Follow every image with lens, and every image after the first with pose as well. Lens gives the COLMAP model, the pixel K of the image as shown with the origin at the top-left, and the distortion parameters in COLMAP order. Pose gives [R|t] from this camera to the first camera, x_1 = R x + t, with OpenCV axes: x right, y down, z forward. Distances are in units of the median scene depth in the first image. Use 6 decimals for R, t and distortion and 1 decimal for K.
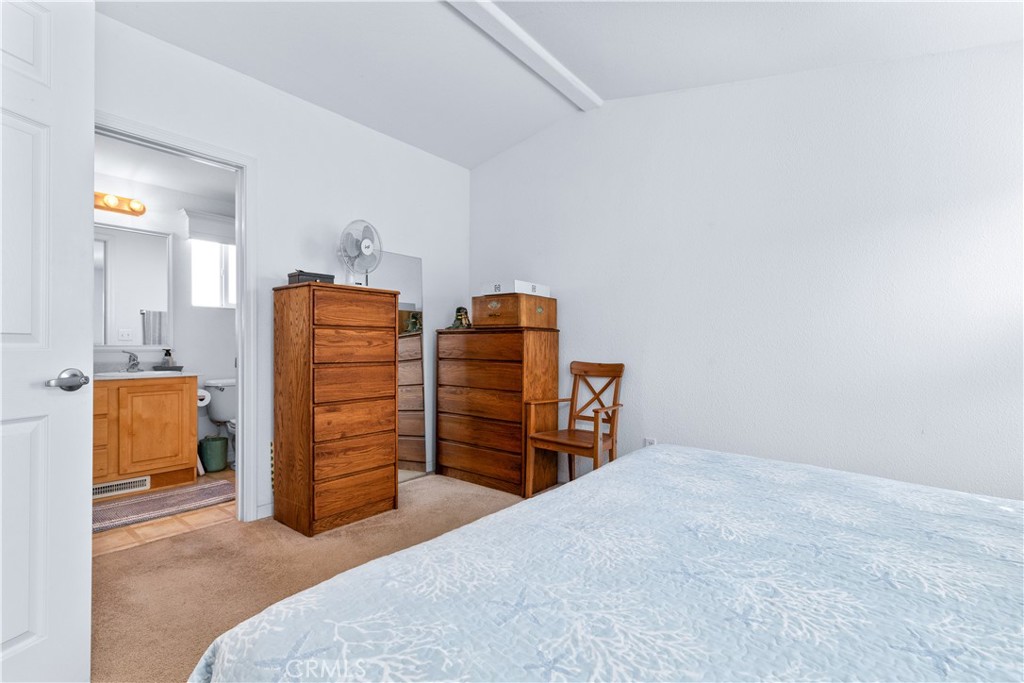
lens RADIAL K [[464.0, 0, 508.2], [0, 464.0, 345.1], [0, 0, 1]] dist [-0.001913, -0.001258]
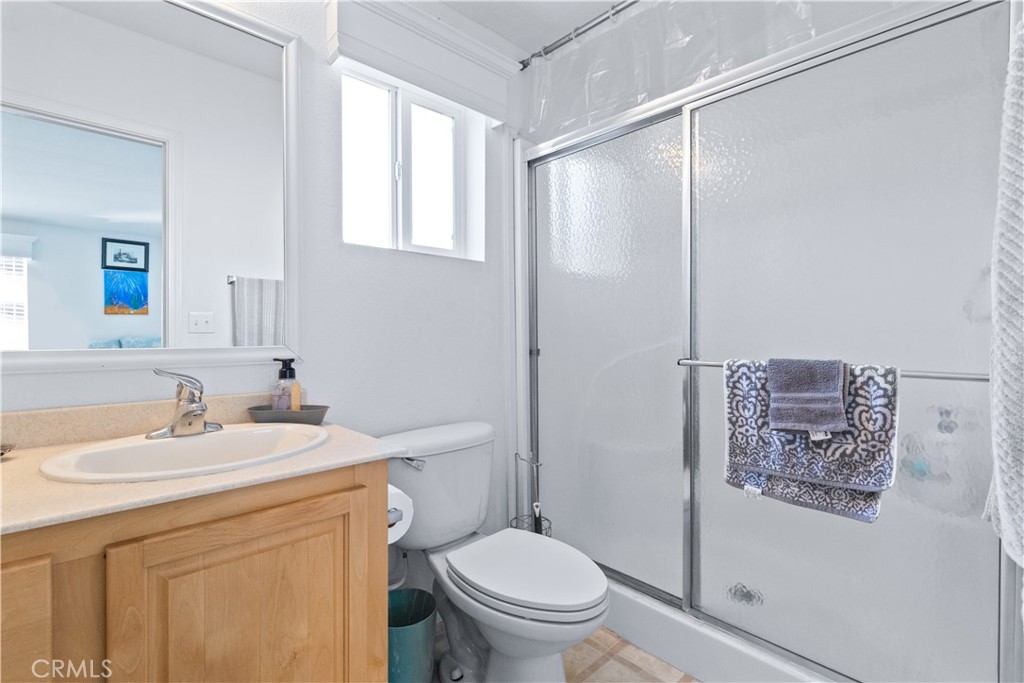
lens RADIAL K [[464.0, 0, 511.7], [0, 464.0, 339.1], [0, 0, 1]] dist [-0.001913, -0.001258]
pose [[0.990350, 0.002571, -0.138566, -0.514341], [-0.001885, 0.999985, 0.005081, -0.007808], [0.138577, -0.004771, 0.990340, 0.671838]]
